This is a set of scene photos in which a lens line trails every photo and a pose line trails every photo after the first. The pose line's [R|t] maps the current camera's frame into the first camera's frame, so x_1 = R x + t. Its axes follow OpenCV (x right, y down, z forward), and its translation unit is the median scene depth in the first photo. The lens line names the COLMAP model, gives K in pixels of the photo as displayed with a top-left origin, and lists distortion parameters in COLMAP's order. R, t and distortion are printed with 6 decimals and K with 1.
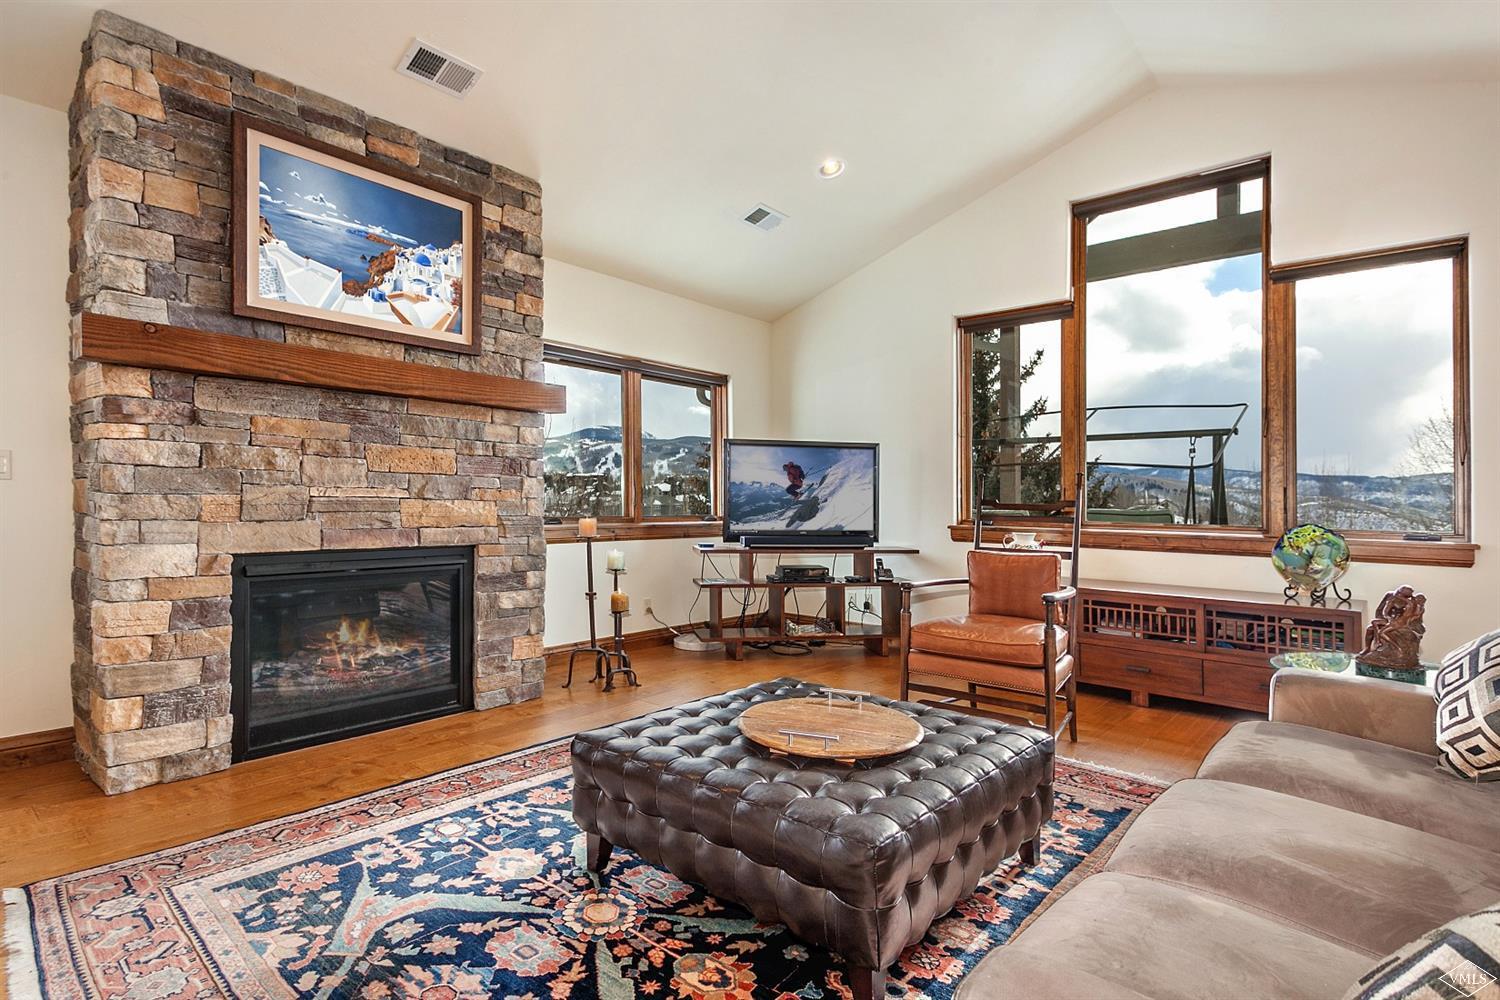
lens RADIAL K [[725.3, 0, 750.0], [0, 725.3, 500.0], [0, 0, 1]] dist [0.049537, -0.016888]
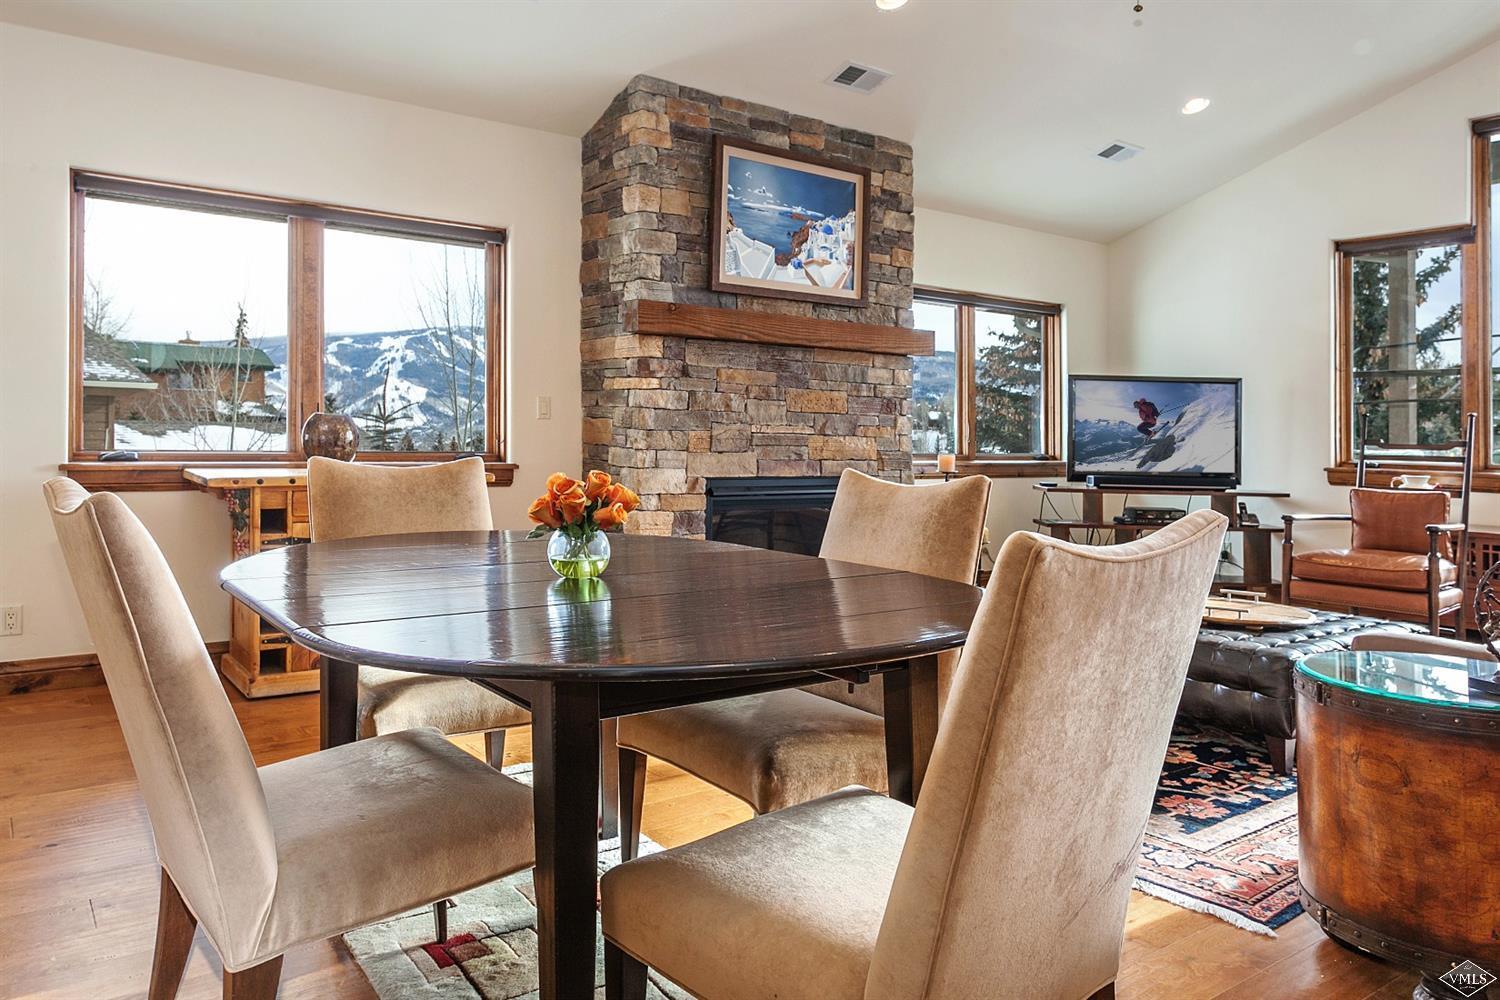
lens RADIAL K [[1016.1, 0, 749.3], [0, 1016.1, 430.2], [0, 0, 1]] dist [-0.000544, 0.000782]
pose [[0.972174, 0.004062, -0.234225, -0.189332], [-0.006395, 0.999937, -0.009201, 0.006192], [0.234173, 0.010443, 0.972139, -0.591777]]
